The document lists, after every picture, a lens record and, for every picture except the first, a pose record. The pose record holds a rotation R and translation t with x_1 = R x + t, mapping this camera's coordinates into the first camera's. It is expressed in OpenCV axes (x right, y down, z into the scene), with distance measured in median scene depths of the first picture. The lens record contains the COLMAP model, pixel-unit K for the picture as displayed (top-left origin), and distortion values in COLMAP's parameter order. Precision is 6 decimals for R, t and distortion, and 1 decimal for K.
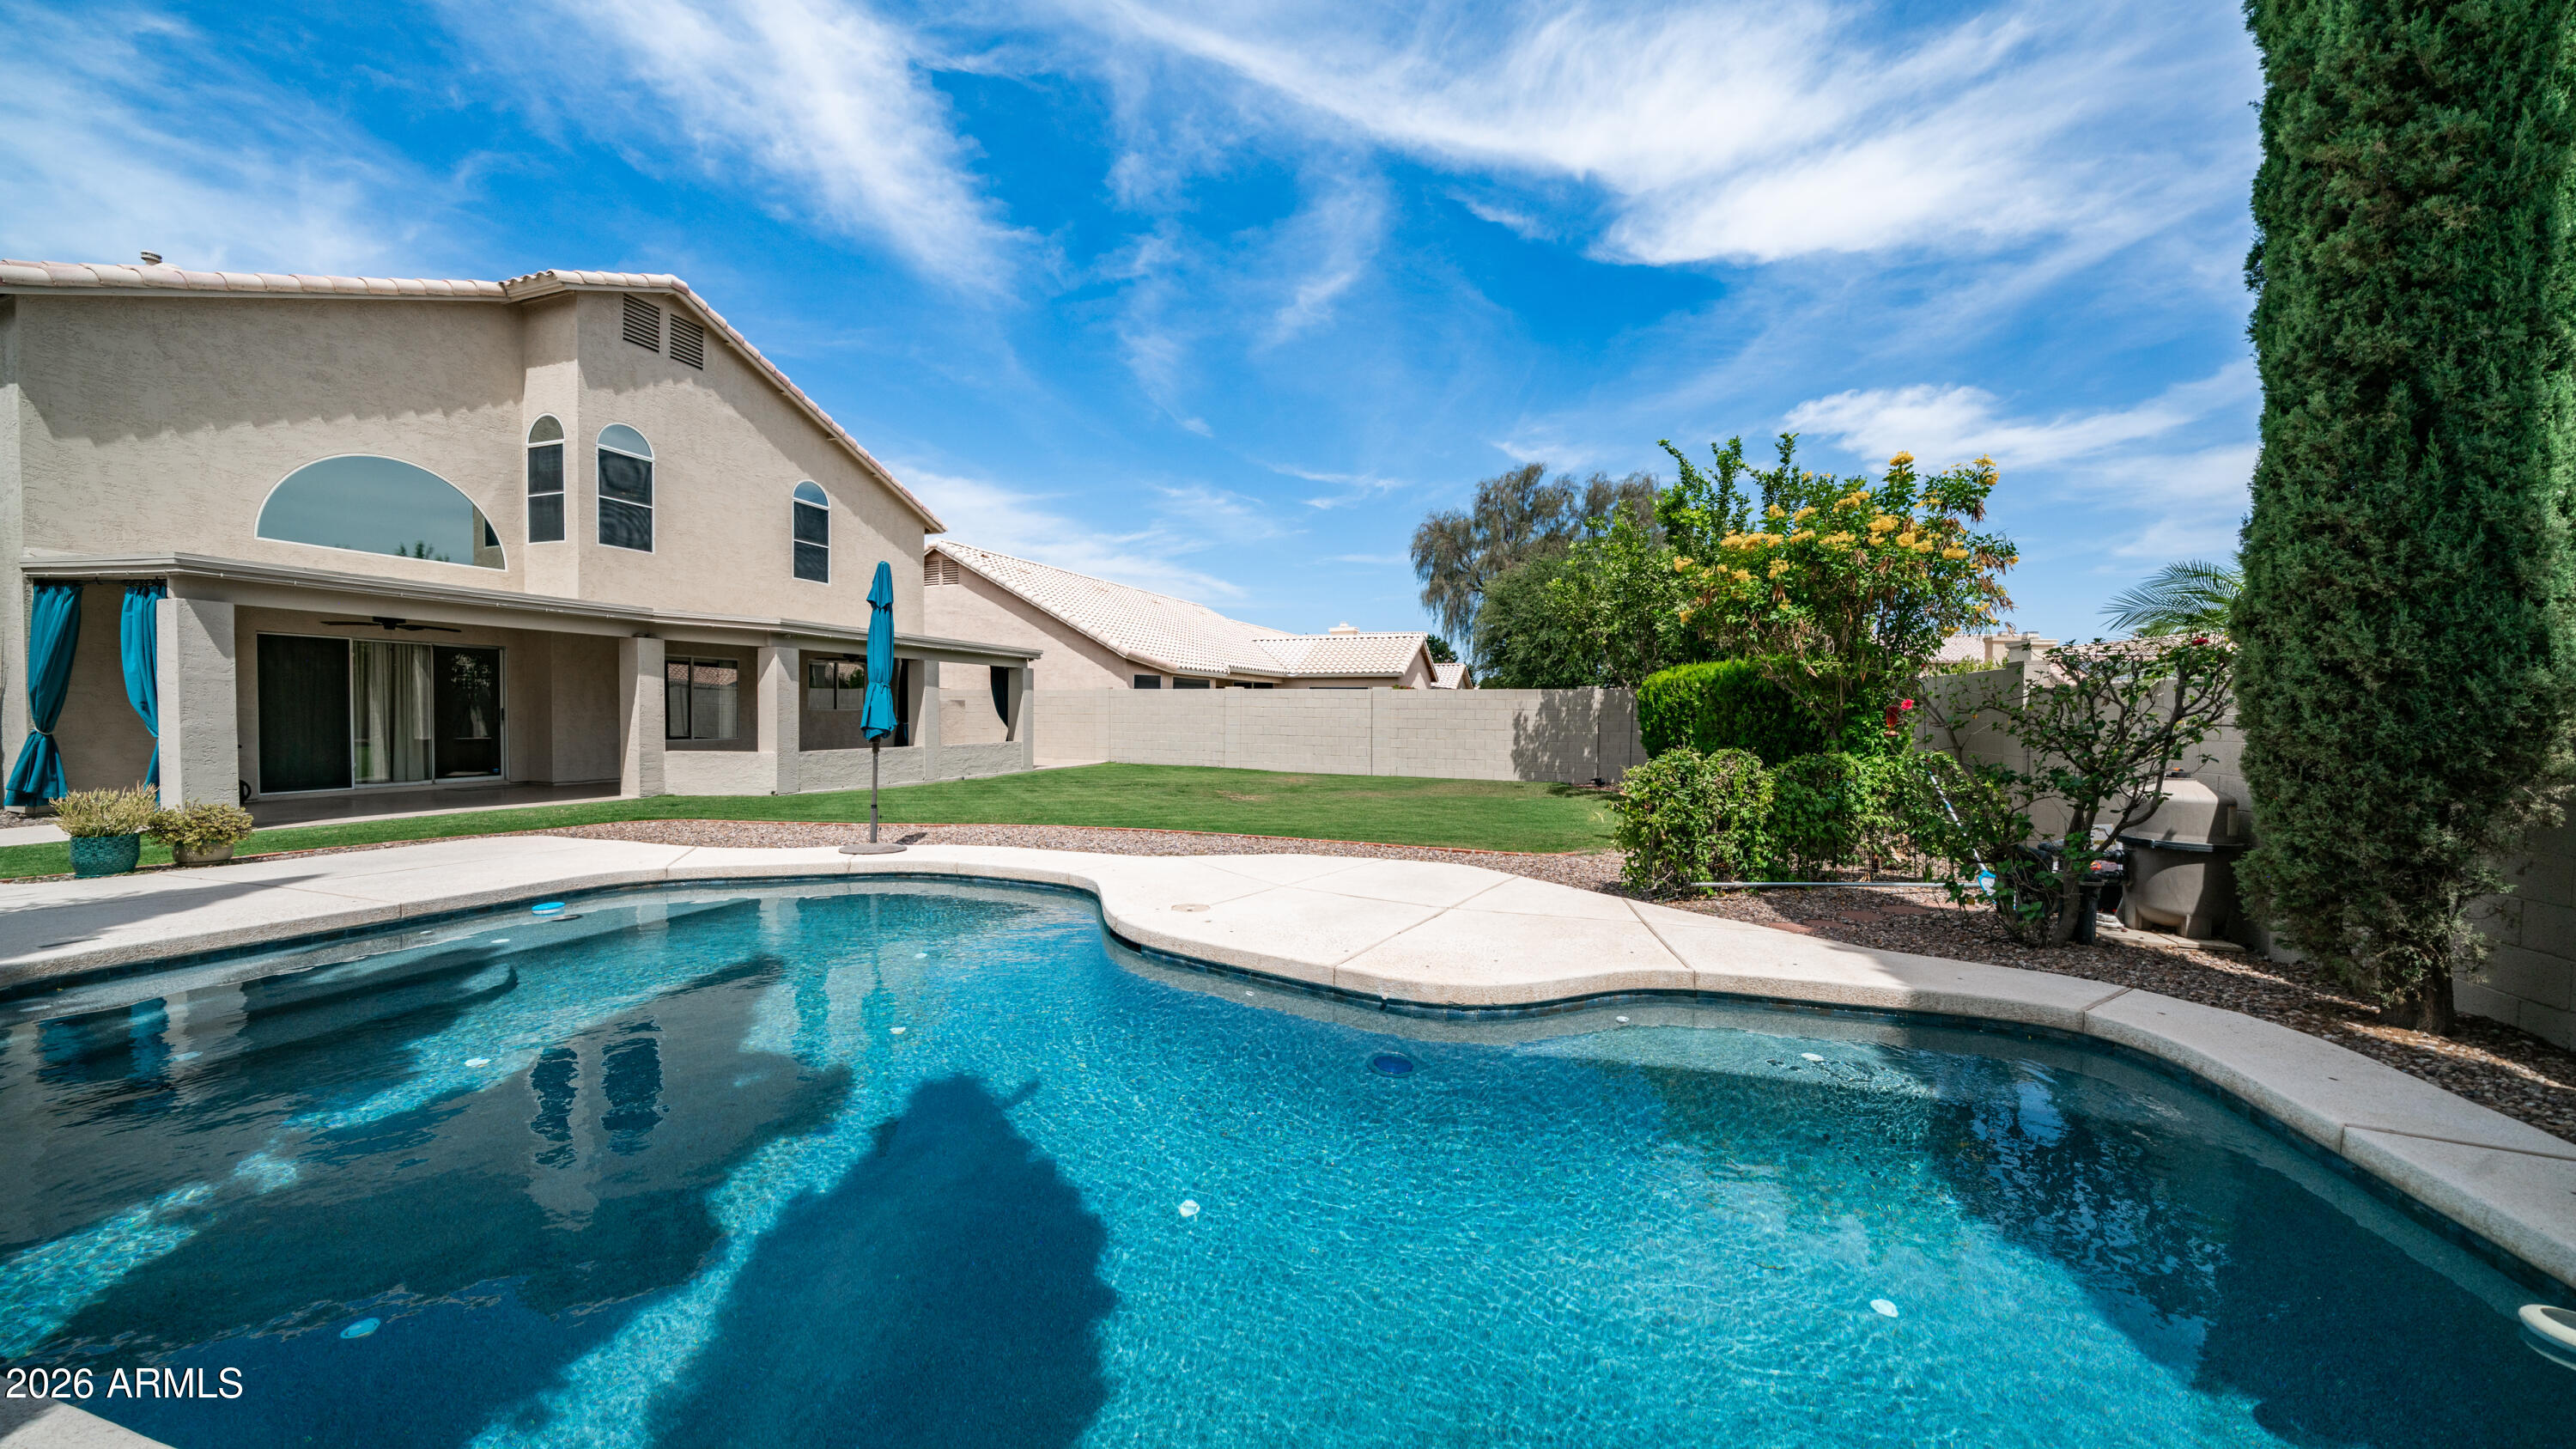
lens RADIAL K [[905.0, 0, 1256.0], [0, 905.0, 735.0], [0, 0, 1]] dist [-0.005406, 0.000219]
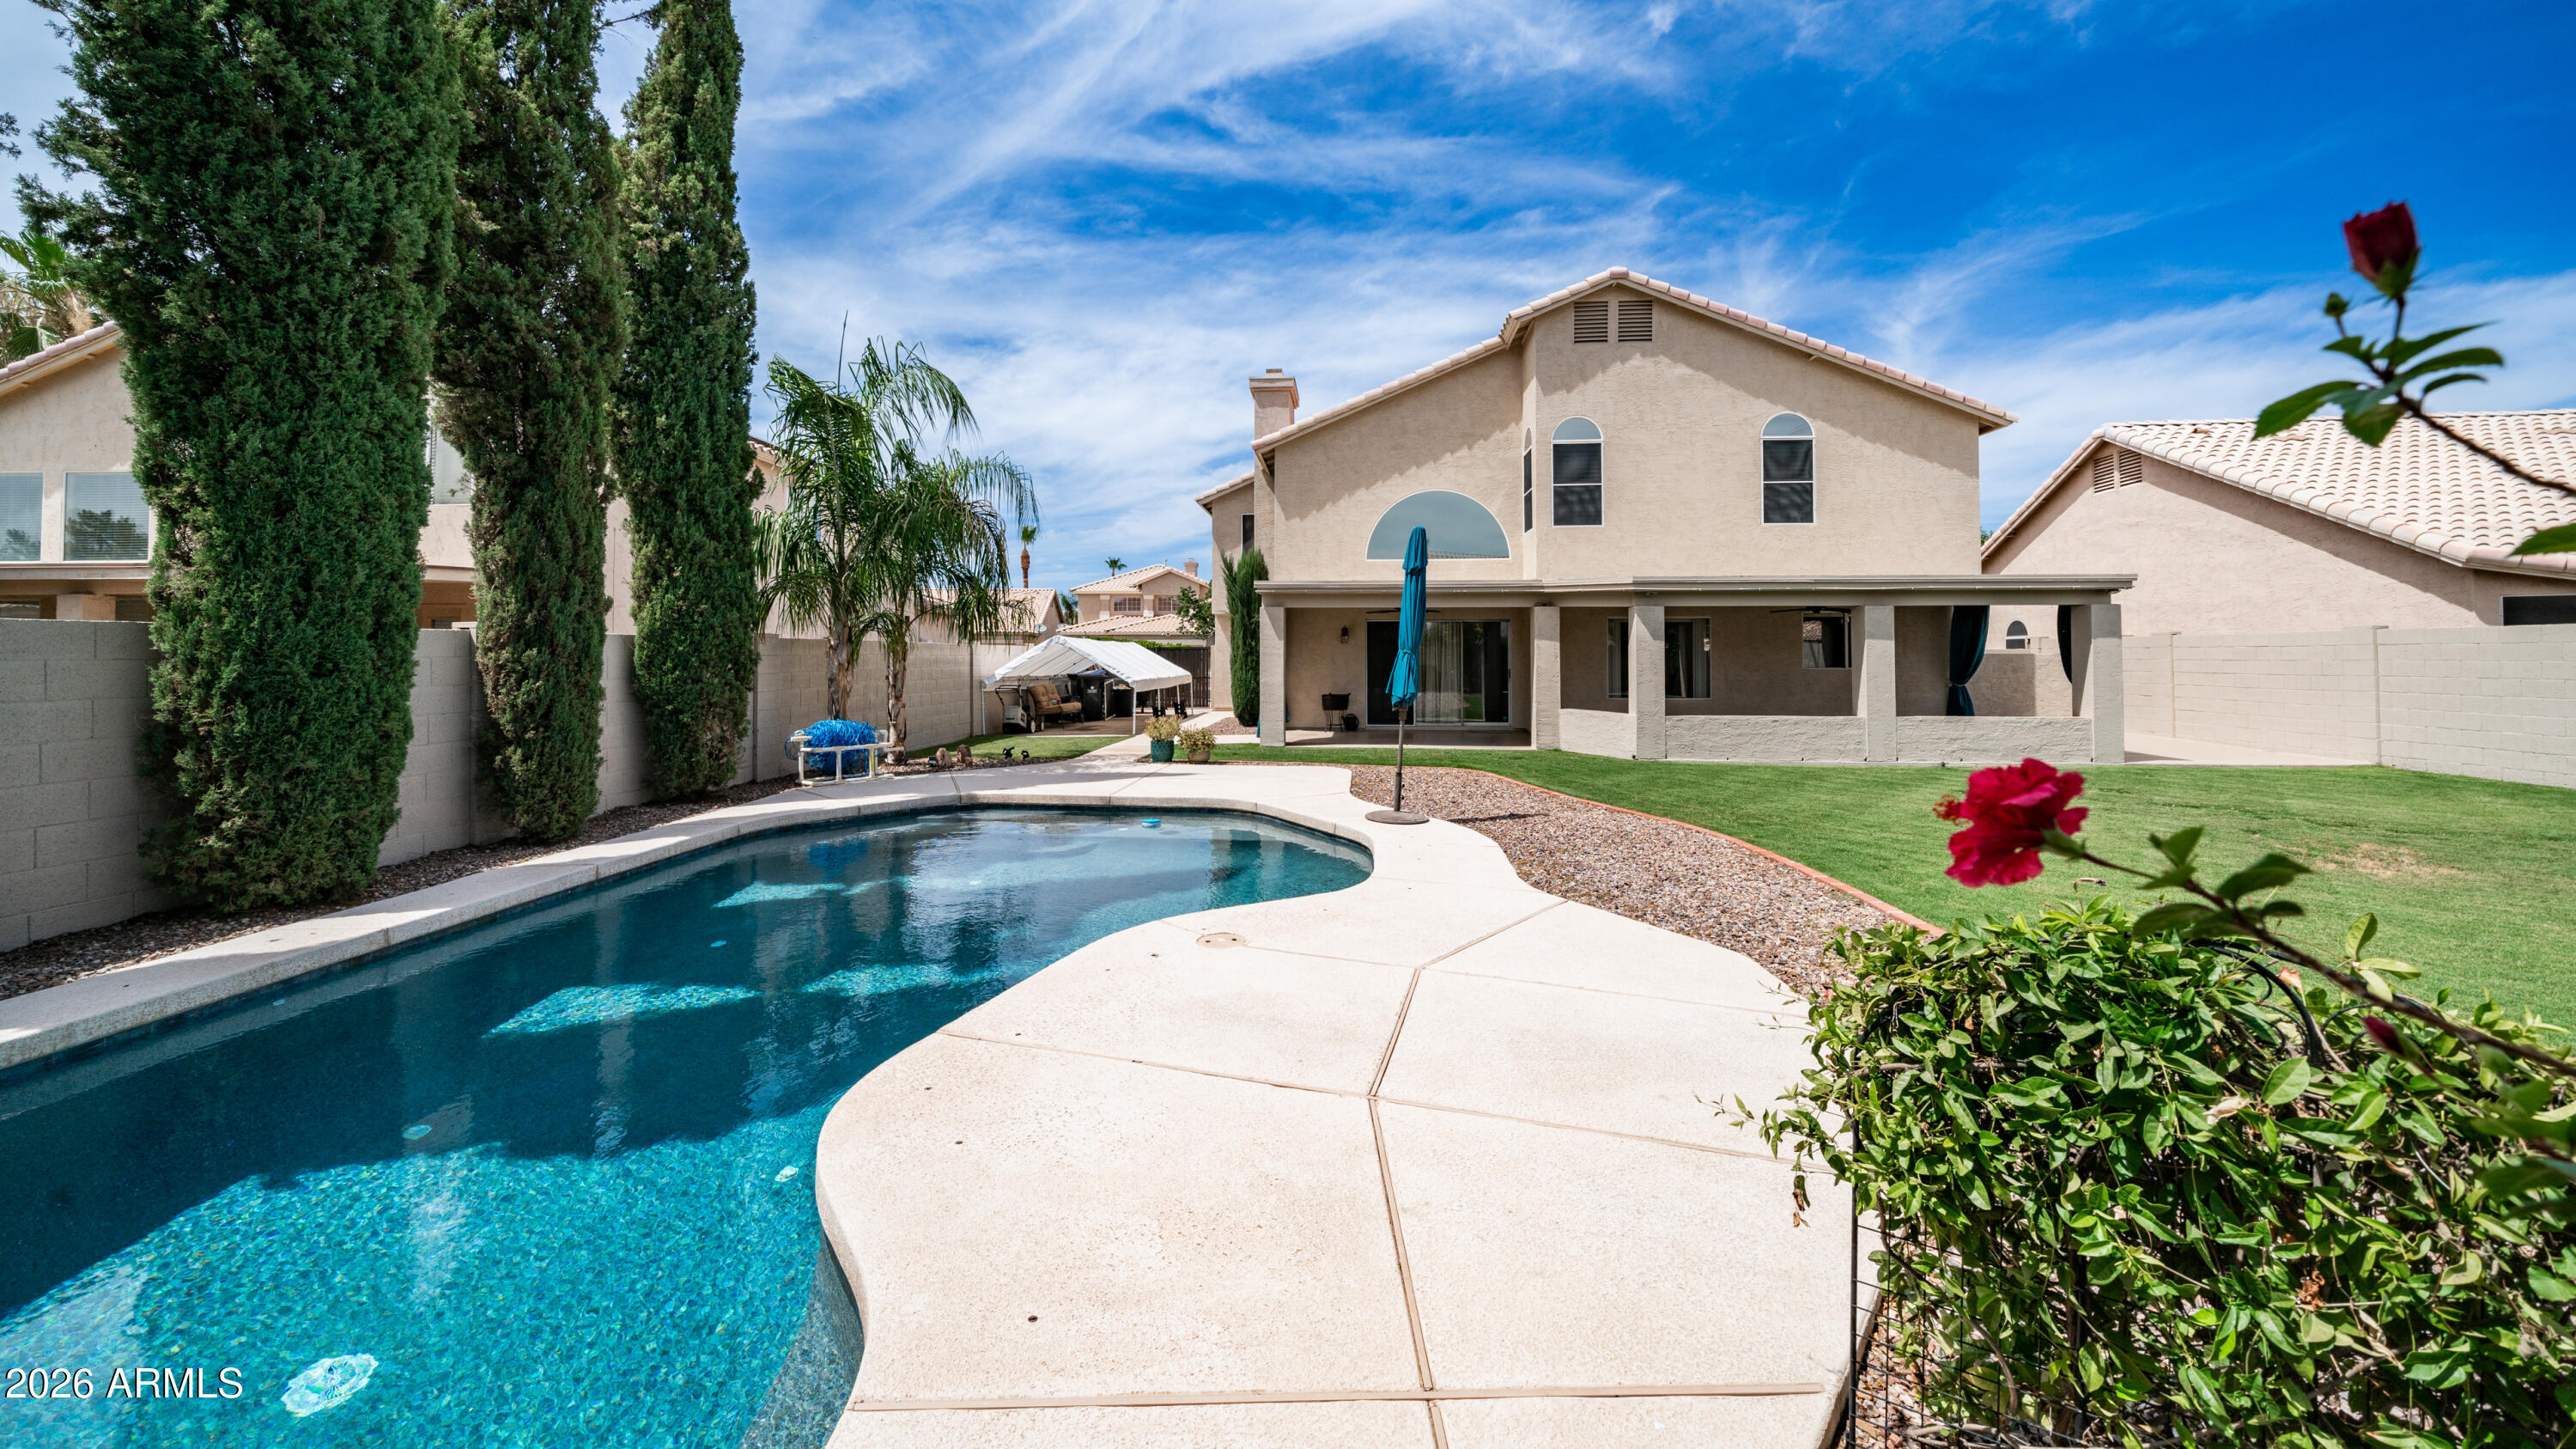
lens RADIAL K [[905.0, 0, 1268.0], [0, 905.0, 649.9], [0, 0, 1]] dist [-0.005406, 0.000219]
pose [[0.262329, -0.017097, -0.964827, 0.206509], [-0.020560, 0.999517, -0.023301, -0.013574], [0.964759, 0.025949, 0.261851, 0.246760]]
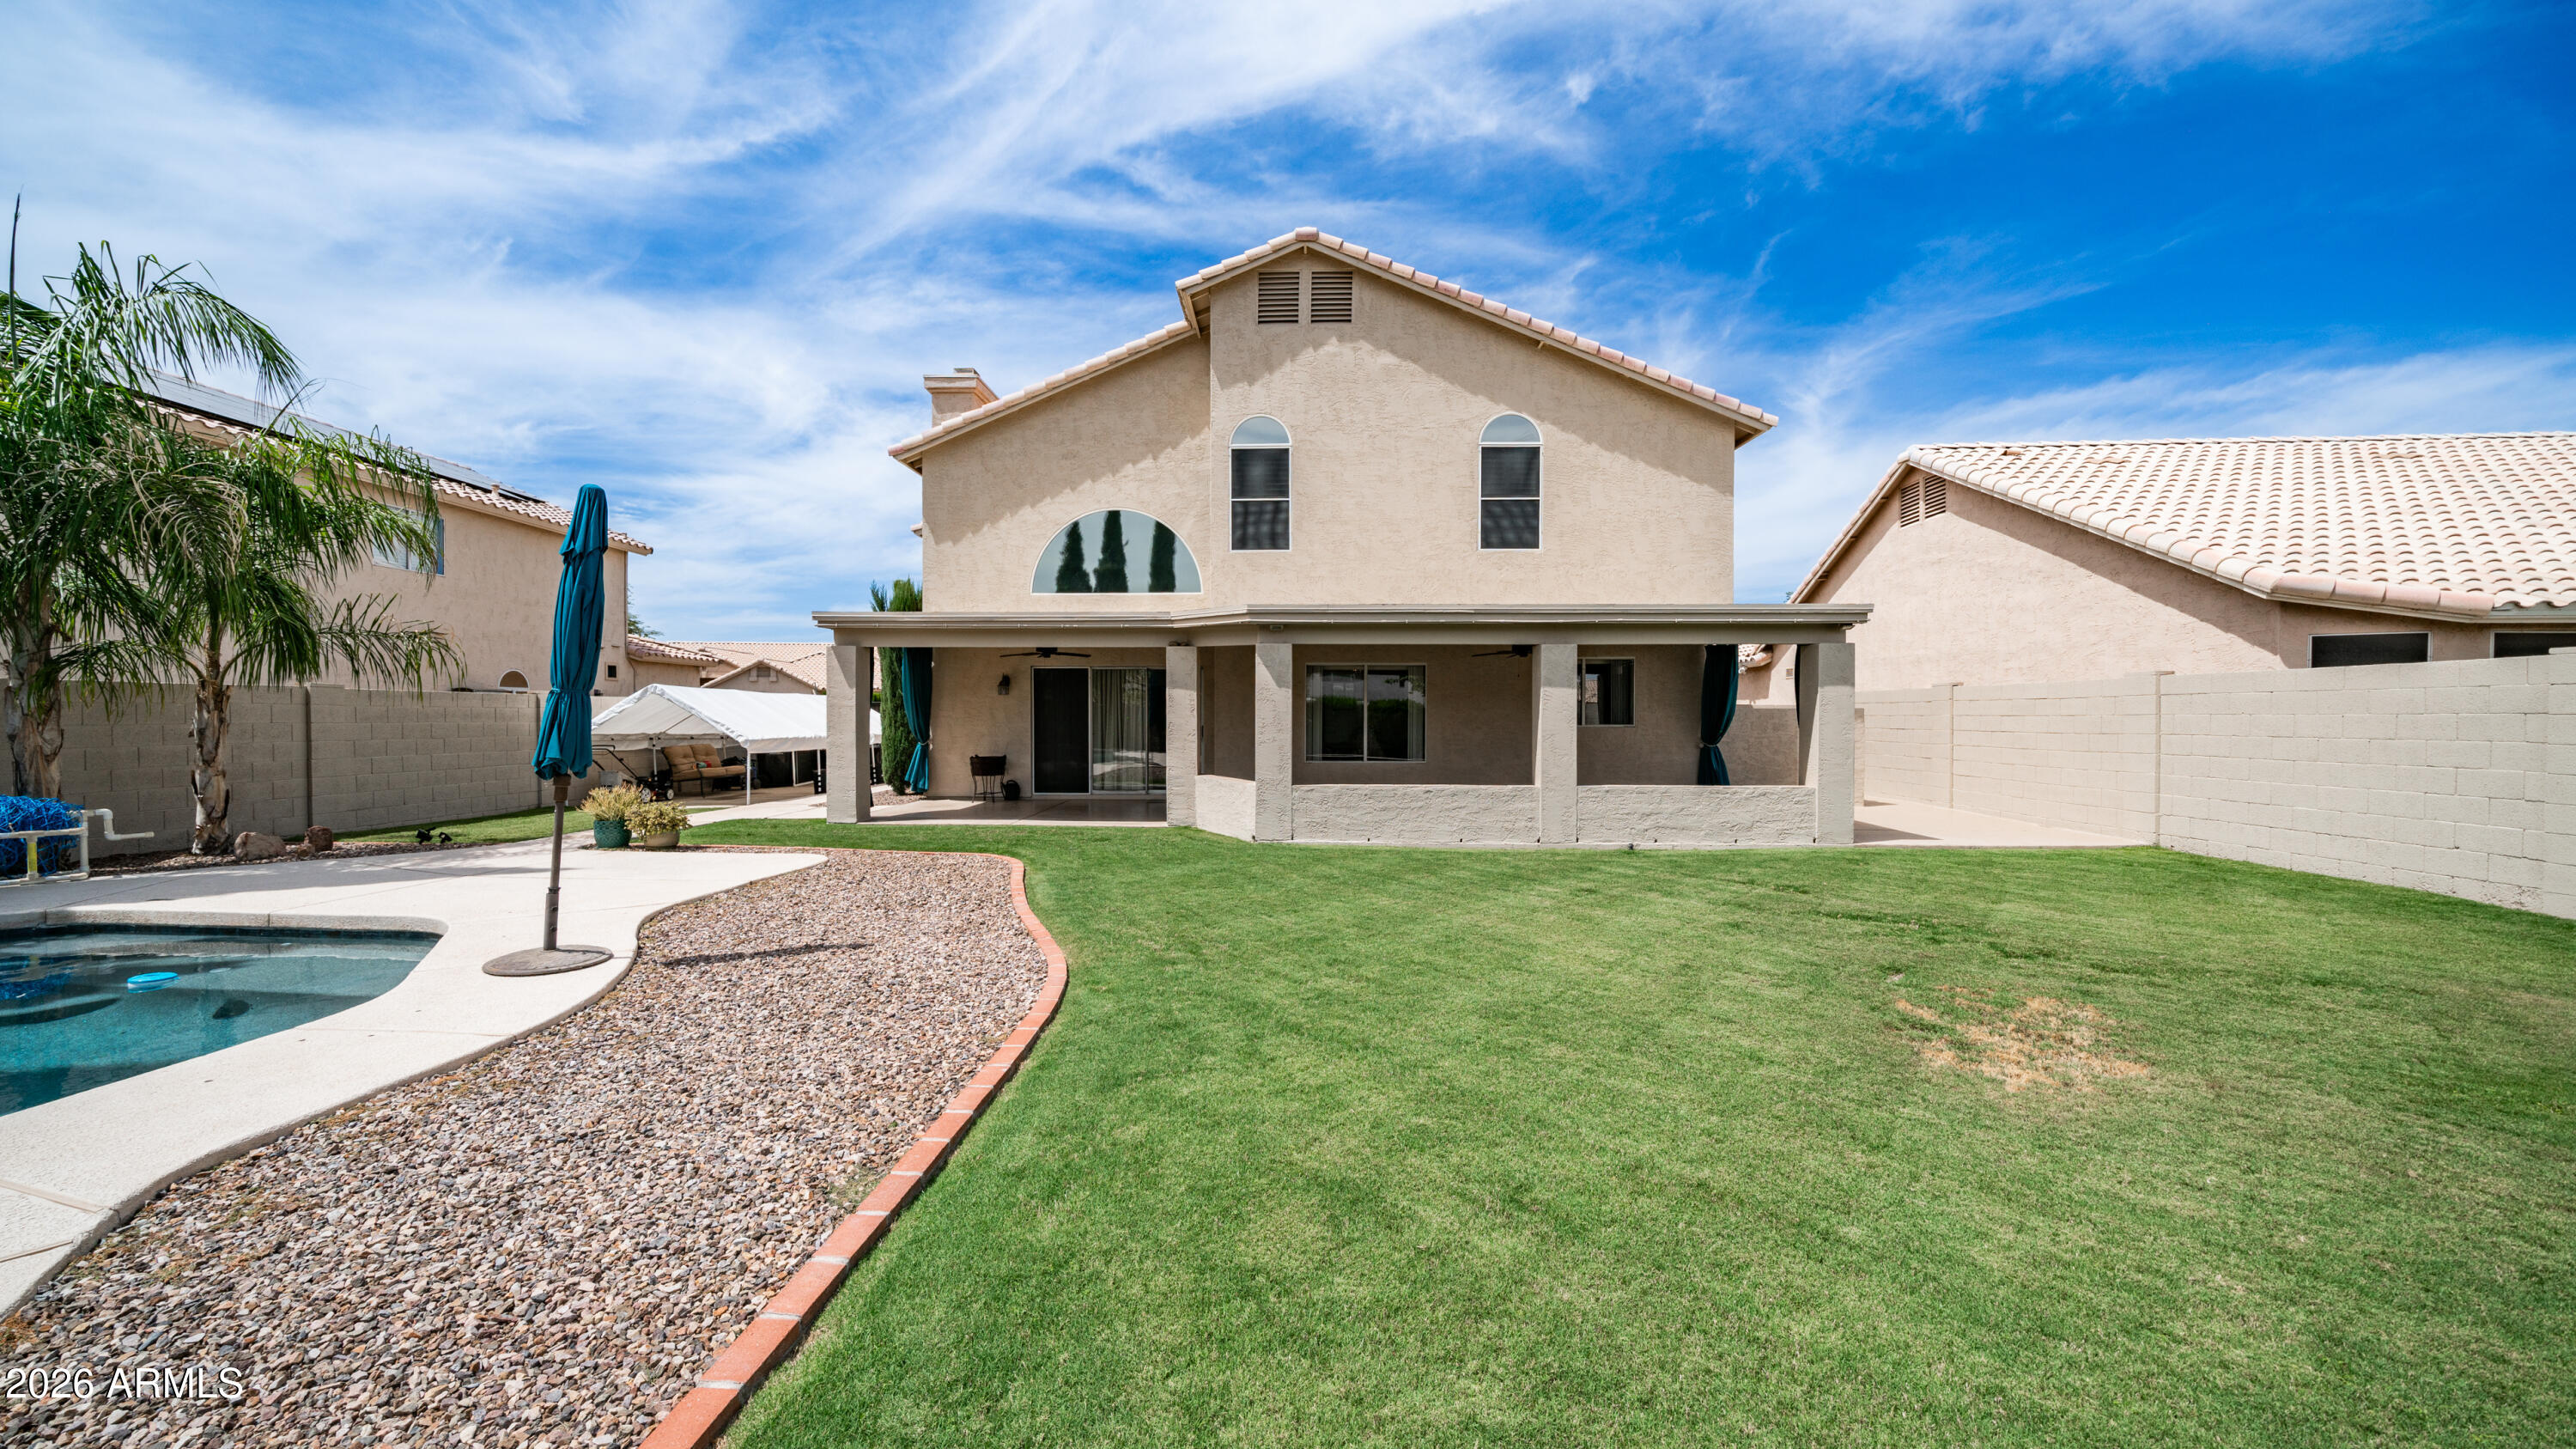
lens RADIAL K [[905.0, 0, 1250.4], [0, 905.0, 710.9], [0, 0, 1]] dist [-0.005406, 0.000219]
pose [[0.315895, -0.018385, -0.948616, 0.118202], [-0.021307, 0.999423, -0.026465, -0.014043], [0.948555, 0.028572, 0.315321, 0.515391]]
